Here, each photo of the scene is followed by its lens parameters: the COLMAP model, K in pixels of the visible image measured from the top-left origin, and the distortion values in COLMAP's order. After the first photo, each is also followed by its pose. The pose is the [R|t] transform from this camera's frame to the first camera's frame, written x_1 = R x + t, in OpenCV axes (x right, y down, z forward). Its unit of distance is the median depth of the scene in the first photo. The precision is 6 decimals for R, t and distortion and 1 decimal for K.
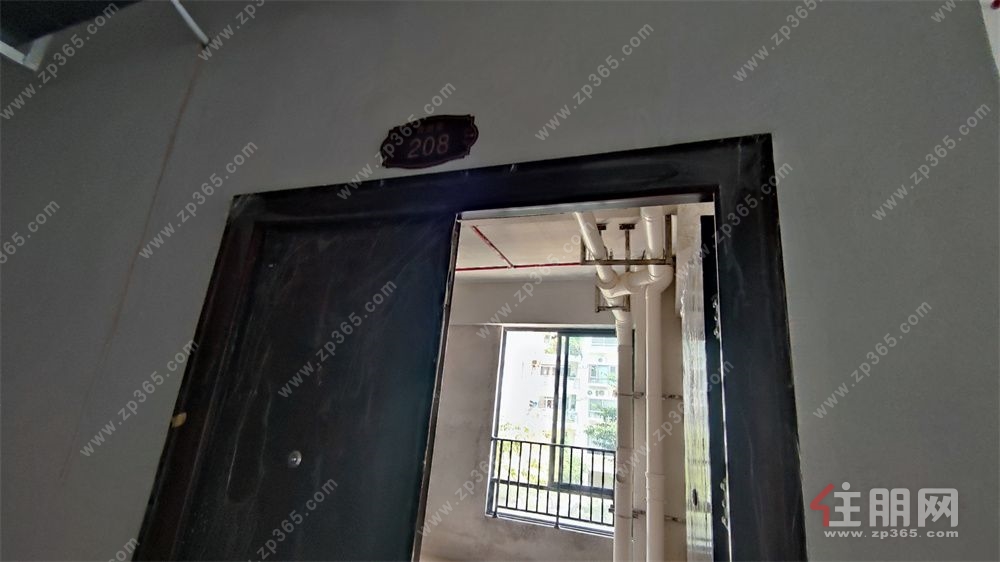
lens RADIAL K [[455.8, 0, 501.9], [0, 455.8, 283.6], [0, 0, 1]] dist [0.008649, -0.006484]
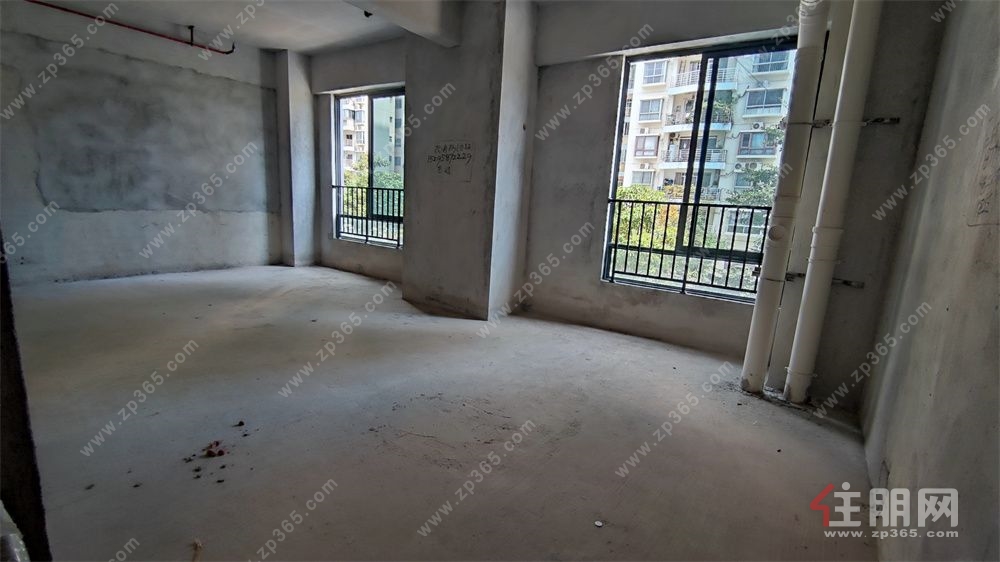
lens RADIAL K [[455.8, 0, 505.8], [0, 455.8, 292.9], [0, 0, 1]] dist [0.008649, -0.006484]
pose [[0.962438, 0.016675, -0.270990, 0.028436], [0.110023, 0.888532, 0.445428, 0.097058], [0.248211, -0.458512, 0.853322, 0.152771]]
